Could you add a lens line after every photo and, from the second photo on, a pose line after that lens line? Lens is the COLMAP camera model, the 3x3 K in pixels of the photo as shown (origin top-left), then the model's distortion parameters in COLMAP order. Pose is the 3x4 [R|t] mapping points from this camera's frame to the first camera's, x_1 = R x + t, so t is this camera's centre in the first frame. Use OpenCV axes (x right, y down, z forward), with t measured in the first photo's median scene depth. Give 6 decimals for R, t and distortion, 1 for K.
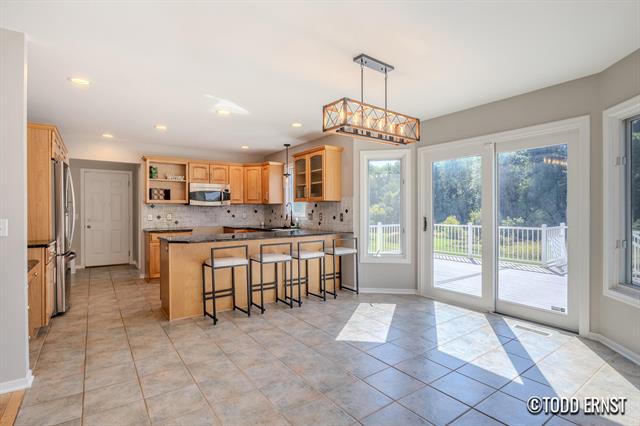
lens RADIAL K [[324.0, 0, 316.5], [0, 324.0, 210.3], [0, 0, 1]] dist [-0.000767, -0.000198]
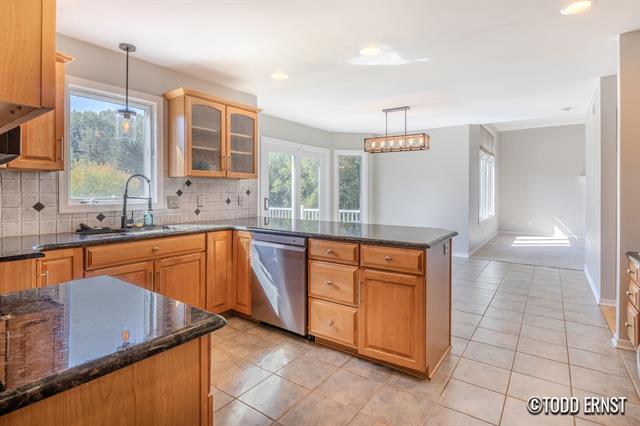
lens RADIAL K [[323.5, 0, 320.3], [0, 323.5, 192.3], [0, 0, 1]] dist [-0.001333, -0.000350]
pose [[-0.339413, -0.000403, 0.940637, -1.008819], [-0.002505, 0.999997, -0.000475, 0.002841], [-0.940634, -0.002518, -0.339413, 1.487971]]
